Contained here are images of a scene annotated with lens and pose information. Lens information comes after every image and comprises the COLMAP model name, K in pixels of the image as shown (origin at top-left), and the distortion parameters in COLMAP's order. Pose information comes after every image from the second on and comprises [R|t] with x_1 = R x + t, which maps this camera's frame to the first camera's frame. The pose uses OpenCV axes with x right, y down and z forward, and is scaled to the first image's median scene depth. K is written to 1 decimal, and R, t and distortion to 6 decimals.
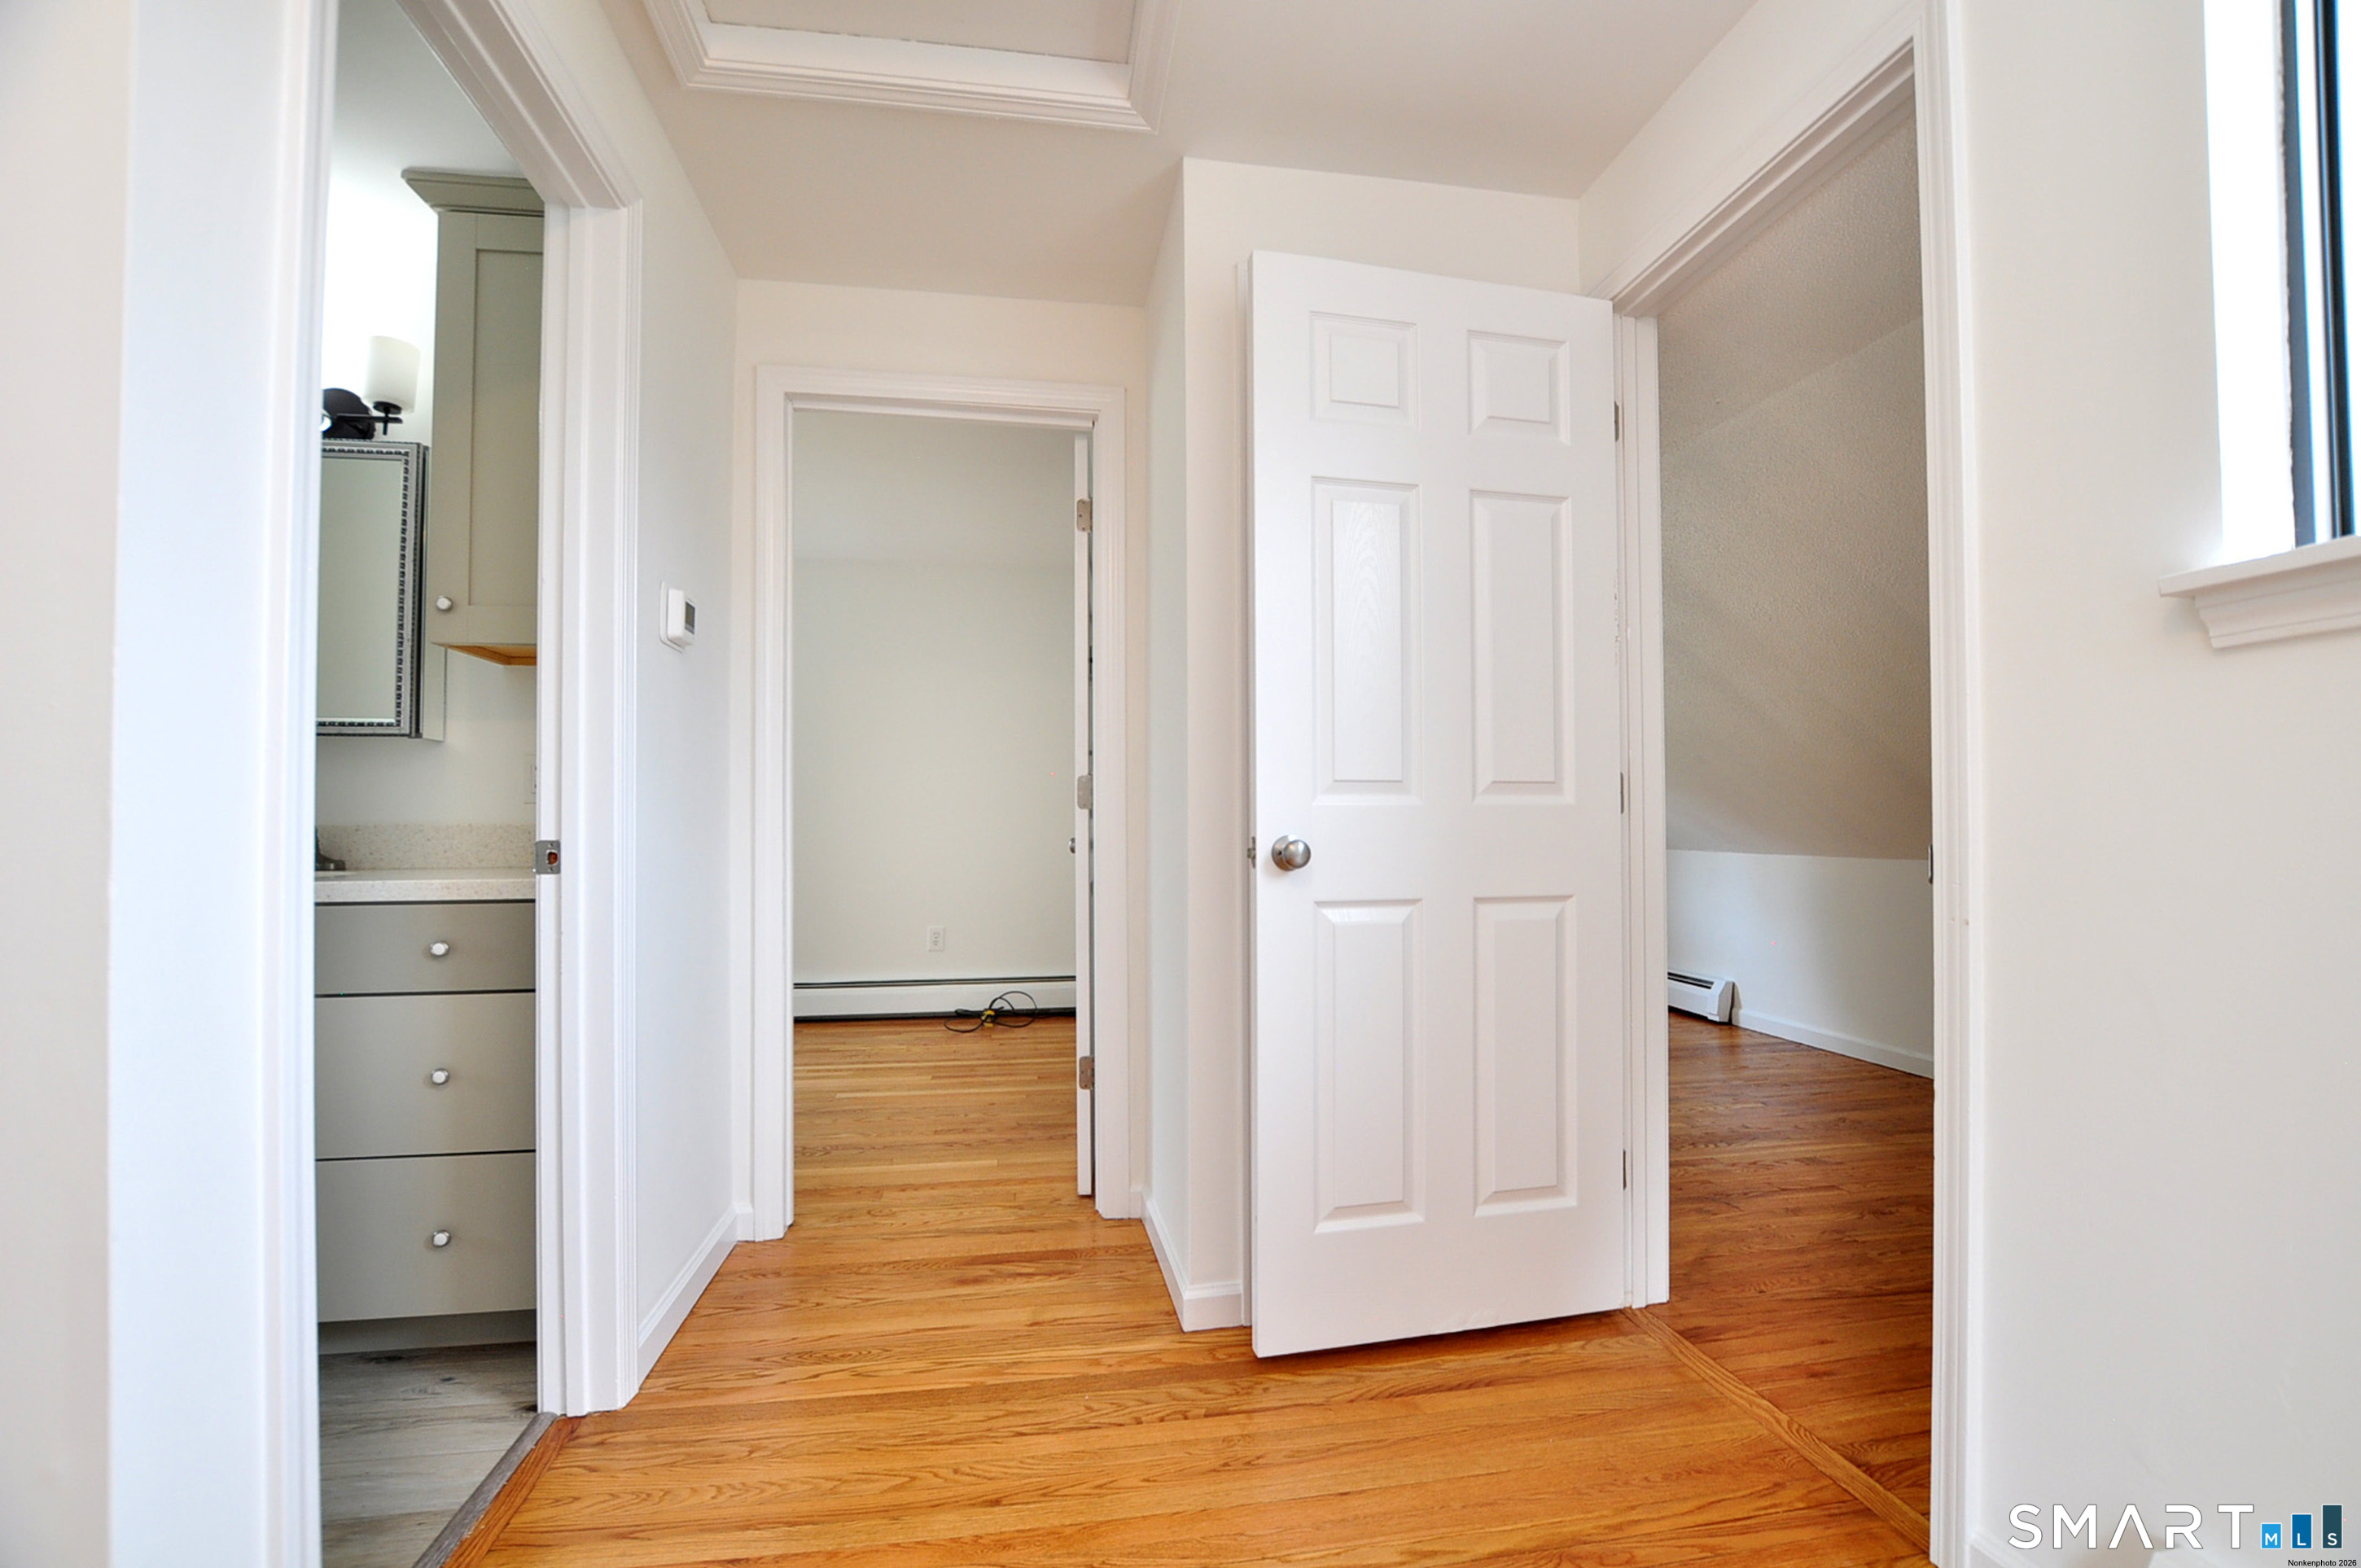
lens RADIAL K [[1063.8, 0, 1095.8], [0, 1063.8, 780.3], [0, 0, 1]] dist [-0.032199, -0.000217]
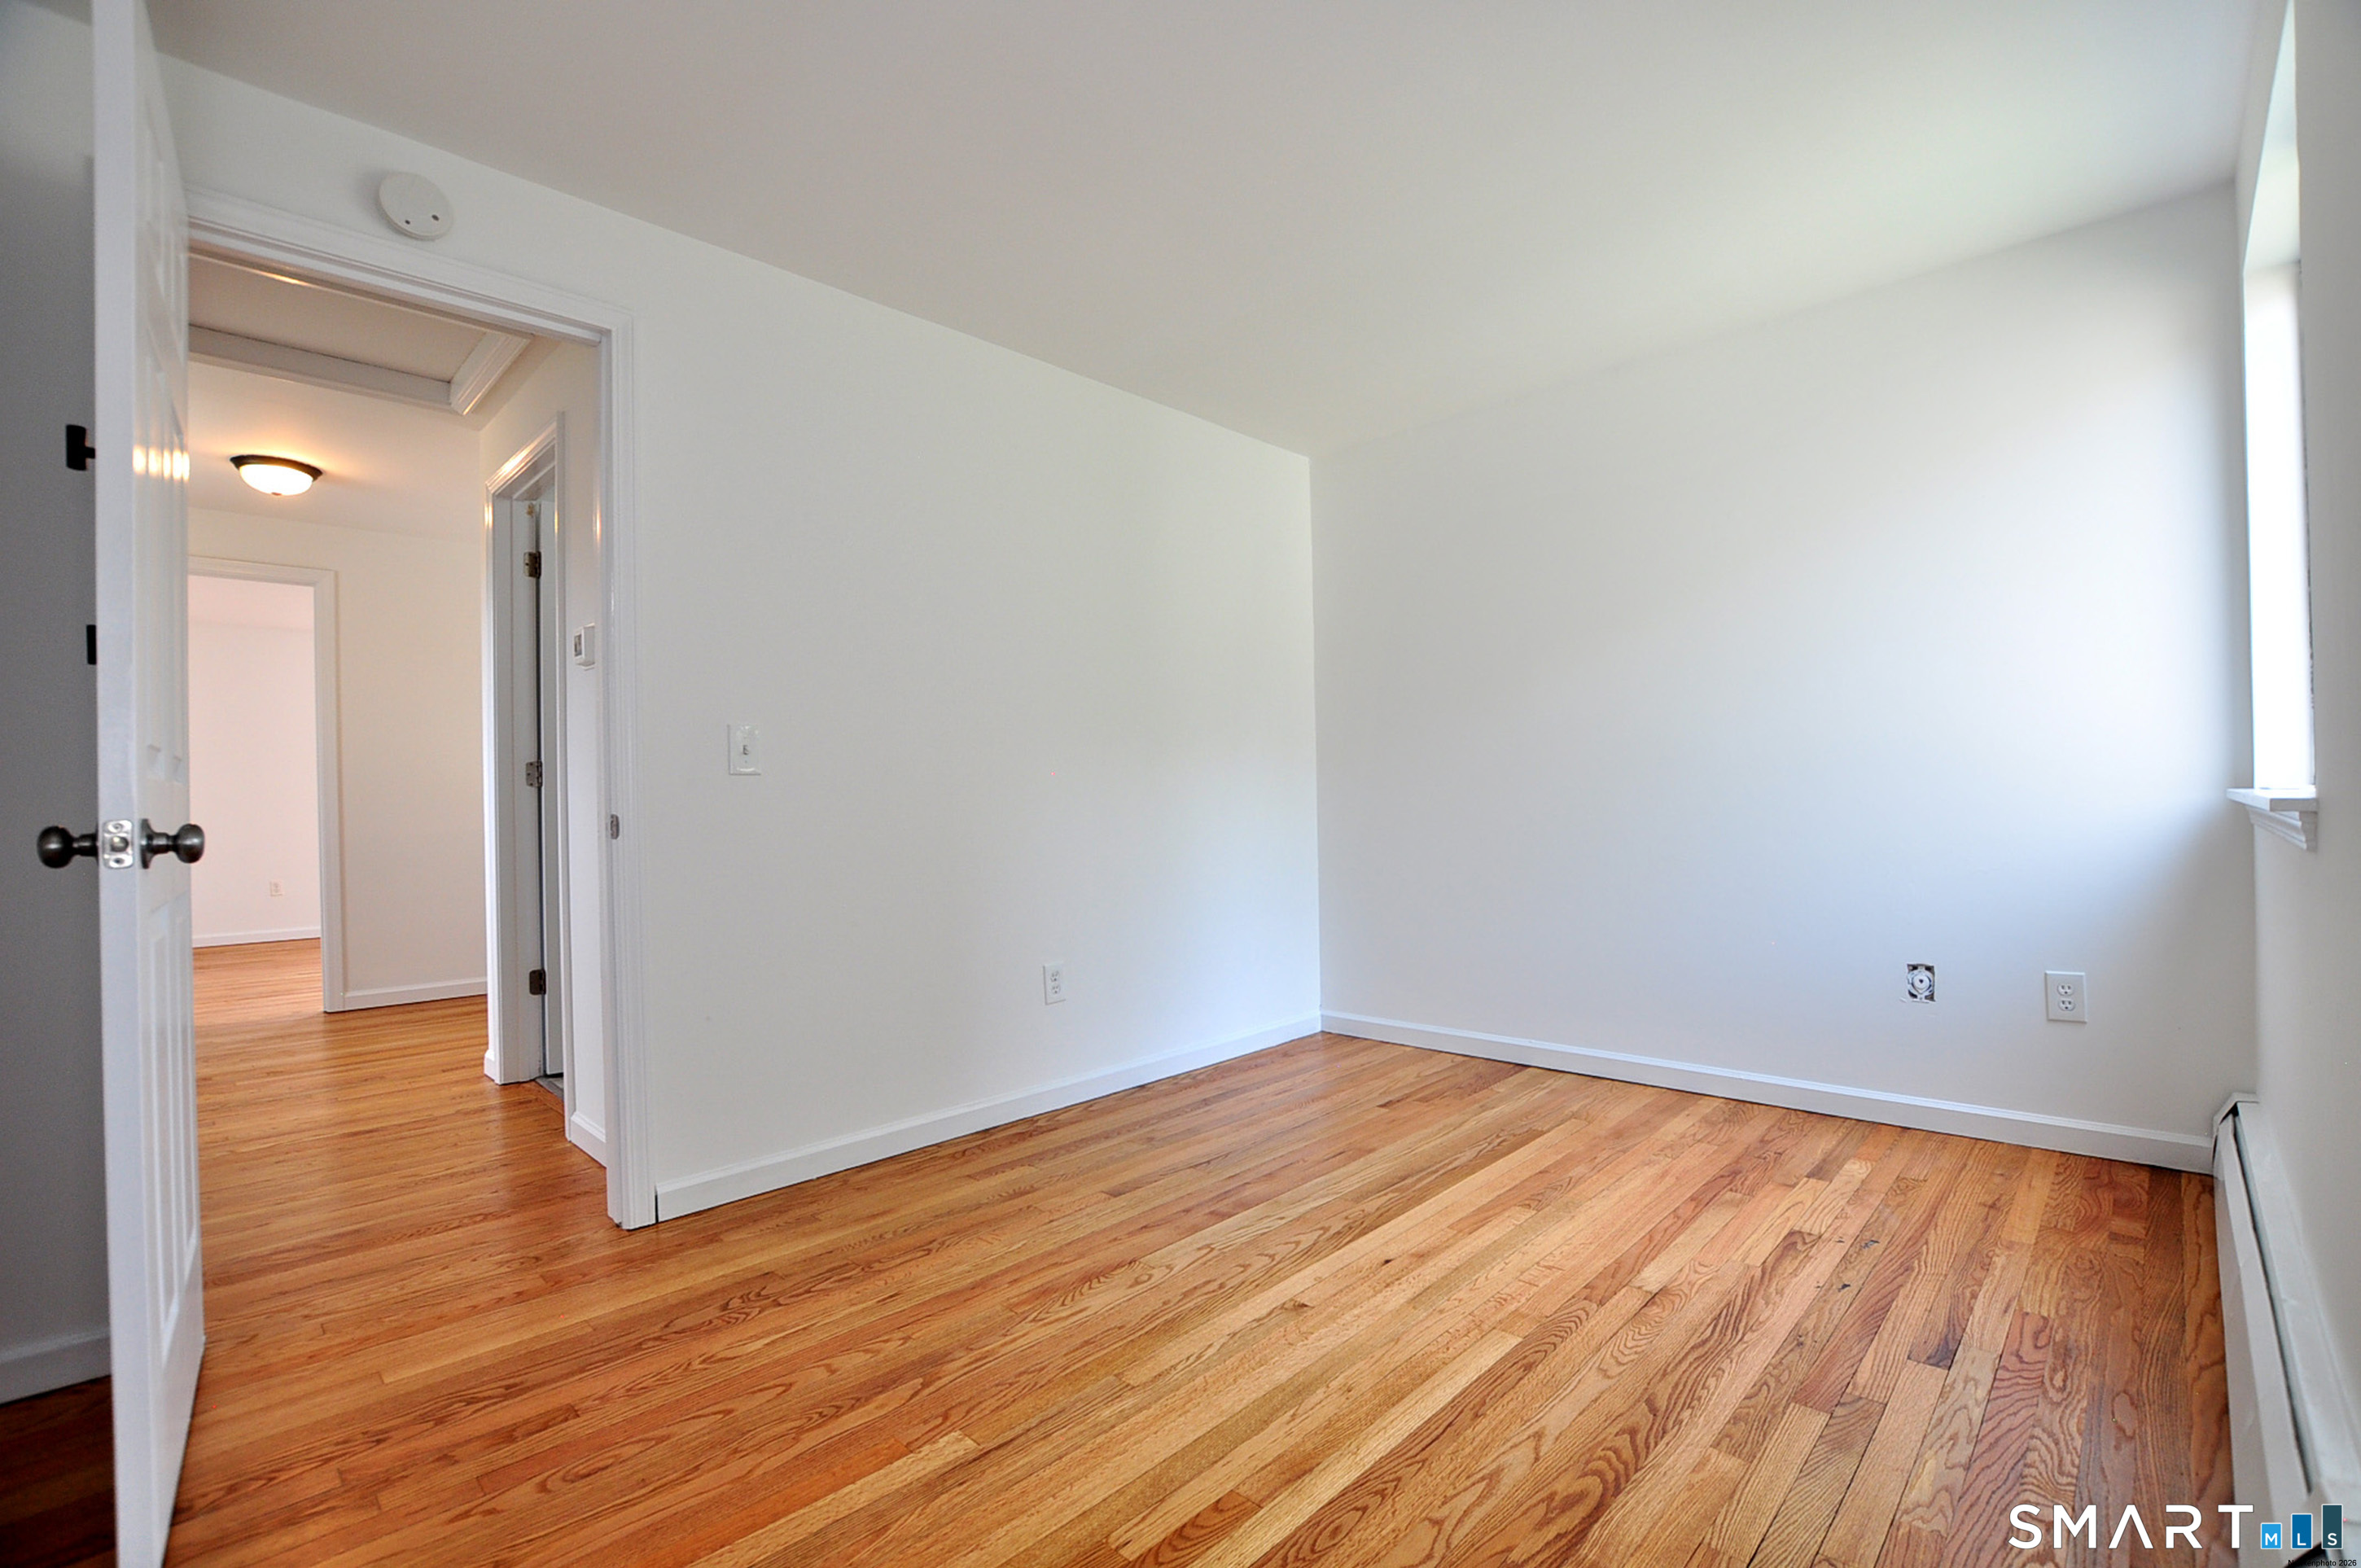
lens RADIAL K [[1038.5, 0, 1185.1], [0, 1038.5, 804.5], [0, 0, 1]] dist [-0.024667, 0.000102]
pose [[-0.749546, 0.016764, -0.661740, -0.064613], [0.046696, 0.998528, -0.027596, 0.088270], [0.660304, -0.051585, -0.749225, 1.875163]]
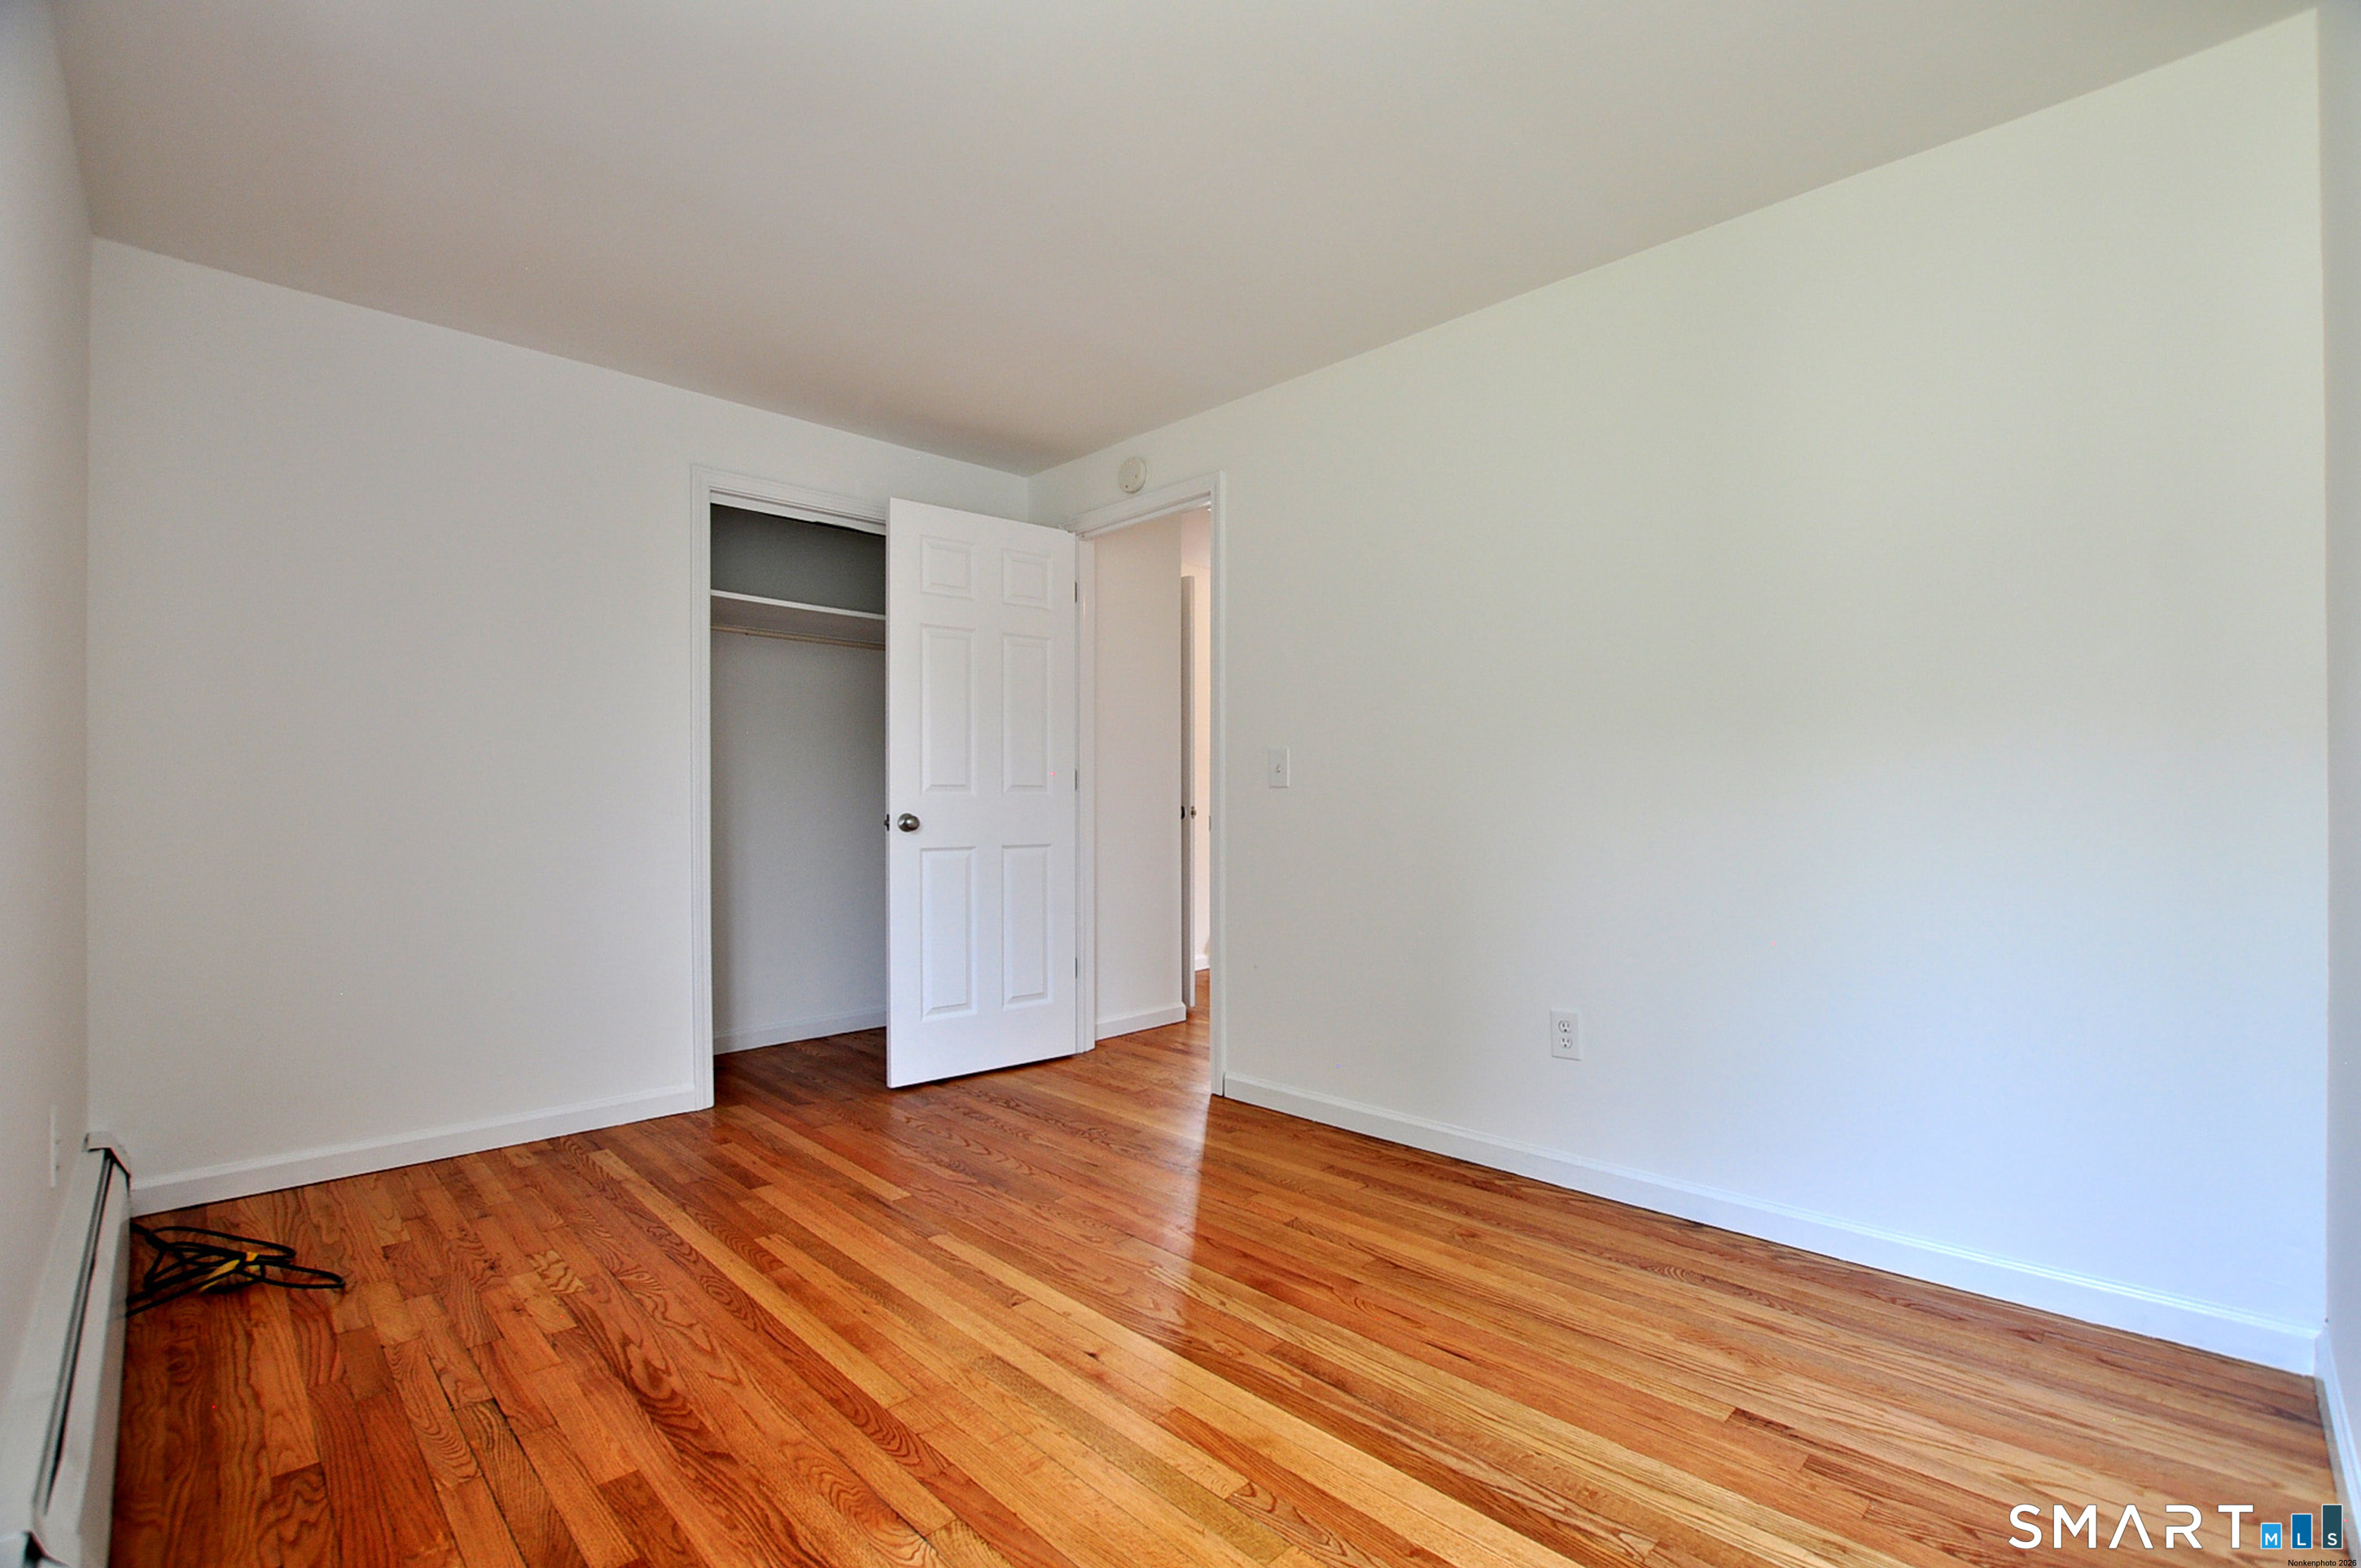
lens RADIAL K [[1038.5, 0, 1185.1], [0, 1038.5, 804.5], [0, 0, 1]] dist [-0.024667, 0.000102]
pose [[-0.643248, 0.004111, 0.765647, -1.203111], [-0.023973, 0.999387, -0.025506, 0.072466], [-0.765283, -0.034761, -0.642755, 1.780479]]
